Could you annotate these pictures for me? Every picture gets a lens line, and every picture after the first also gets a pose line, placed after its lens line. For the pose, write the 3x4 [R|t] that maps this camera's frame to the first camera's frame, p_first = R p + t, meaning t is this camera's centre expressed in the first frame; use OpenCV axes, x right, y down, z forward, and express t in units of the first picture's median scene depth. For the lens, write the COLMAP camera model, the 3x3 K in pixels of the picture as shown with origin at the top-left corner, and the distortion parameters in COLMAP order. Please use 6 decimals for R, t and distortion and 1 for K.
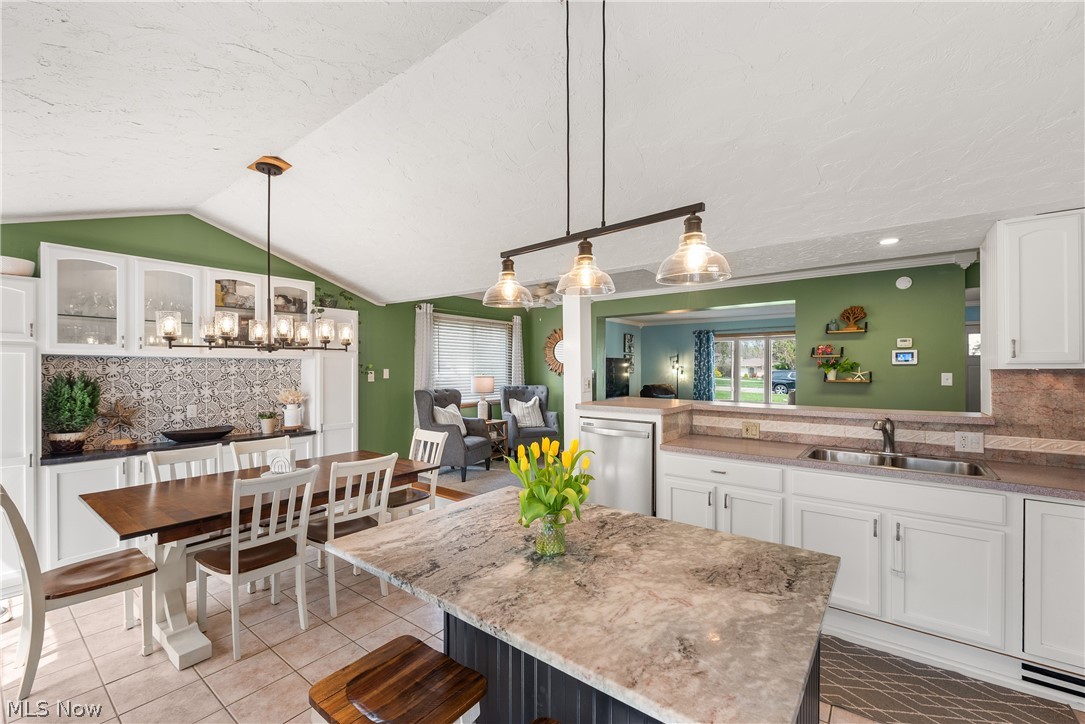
lens RADIAL K [[424.1, 0, 544.3], [0, 424.1, 369.3], [0, 0, 1]] dist [0.003646, -0.000920]
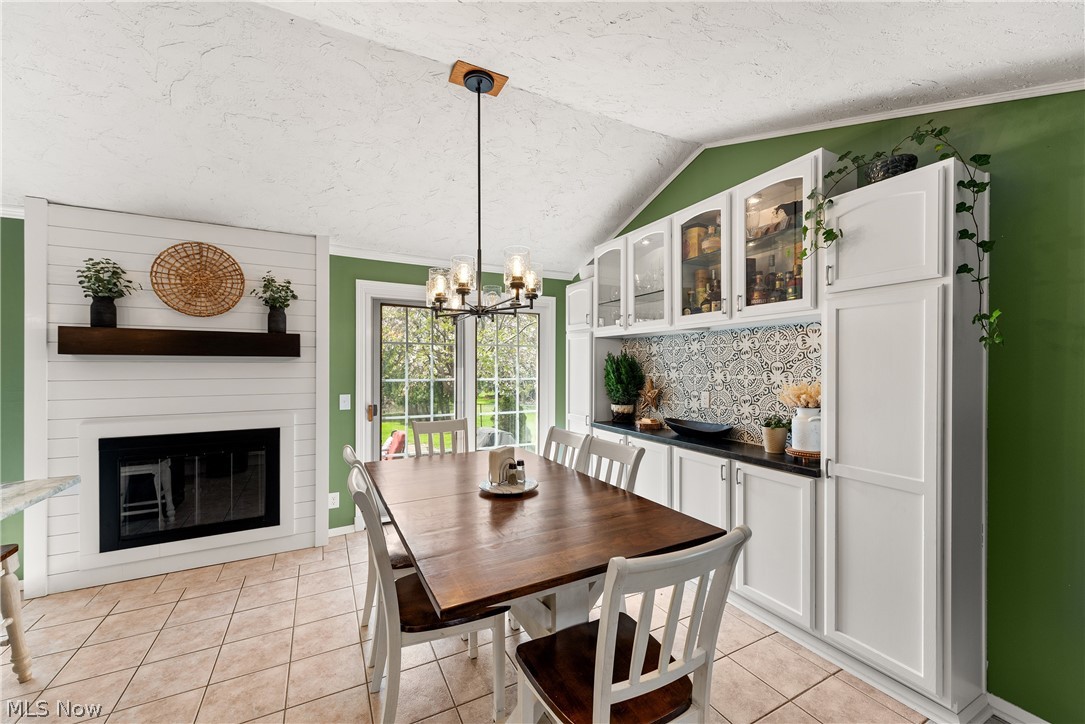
lens RADIAL K [[424.1, 0, 544.7], [0, 424.1, 367.0], [0, 0, 1]] dist [0.003646, -0.000920]
pose [[-0.434806, 0.006431, -0.900501, 0.003883], [0.003119, 0.999979, 0.005635, 0.031687], [0.900519, -0.000358, -0.434817, 1.031293]]
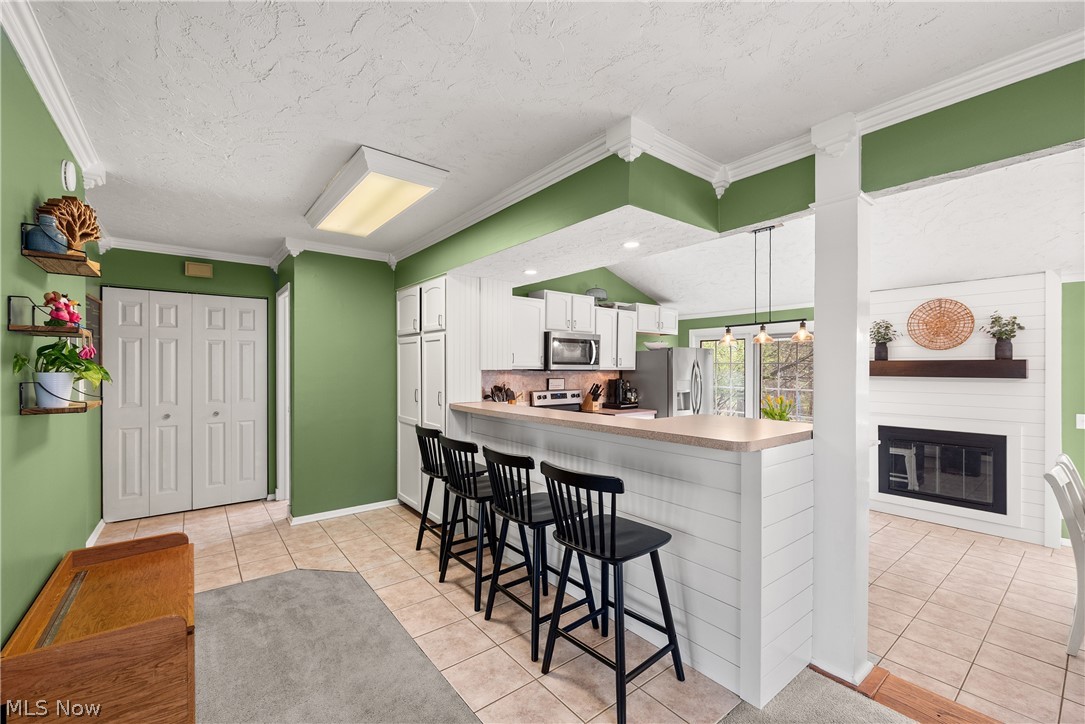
lens RADIAL K [[445.1, 0, 547.5], [0, 445.1, 365.7], [0, 0, 1]] dist [0.001364, -0.001171]
pose [[-0.964319, 0.003034, 0.264724, 0.248045], [0.001077, 0.999971, -0.007541, -0.005943], [-0.264740, -0.006987, -0.964295, 1.500901]]
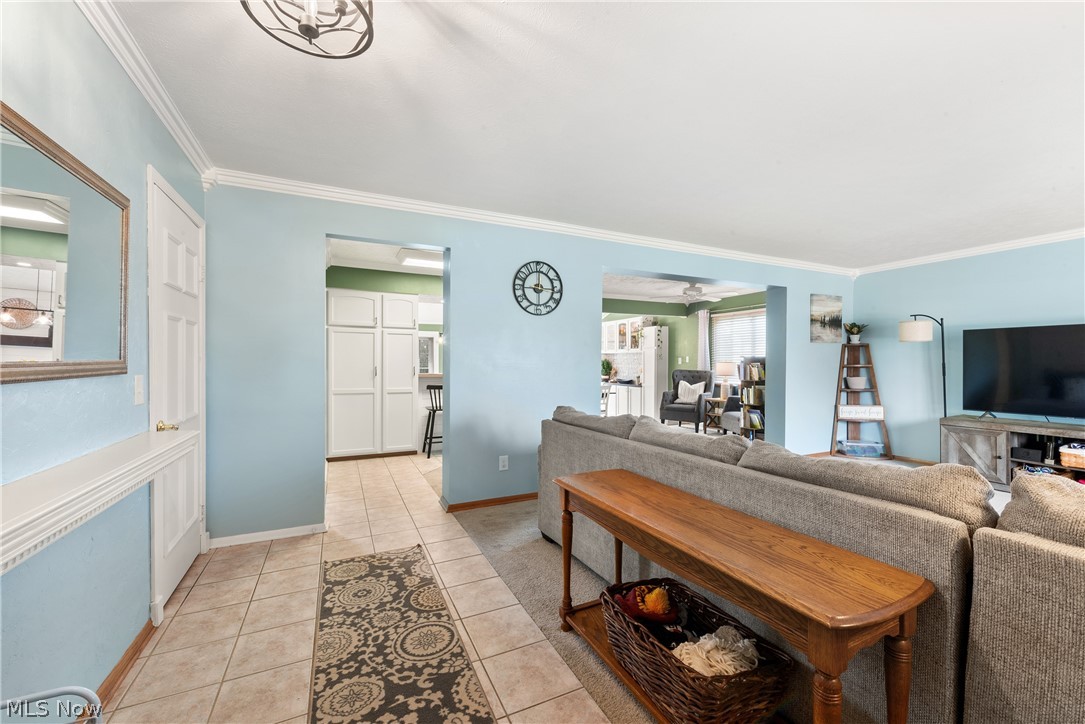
lens RADIAL K [[424.1, 0, 535.8], [0, 424.1, 362.8], [0, 0, 1]] dist [0.003646, -0.000920]
pose [[-0.482005, 0.005564, -0.876151, 1.719723], [0.003504, 0.999984, 0.004423, 0.020702], [0.876161, -0.000938, -0.482017, 1.711301]]
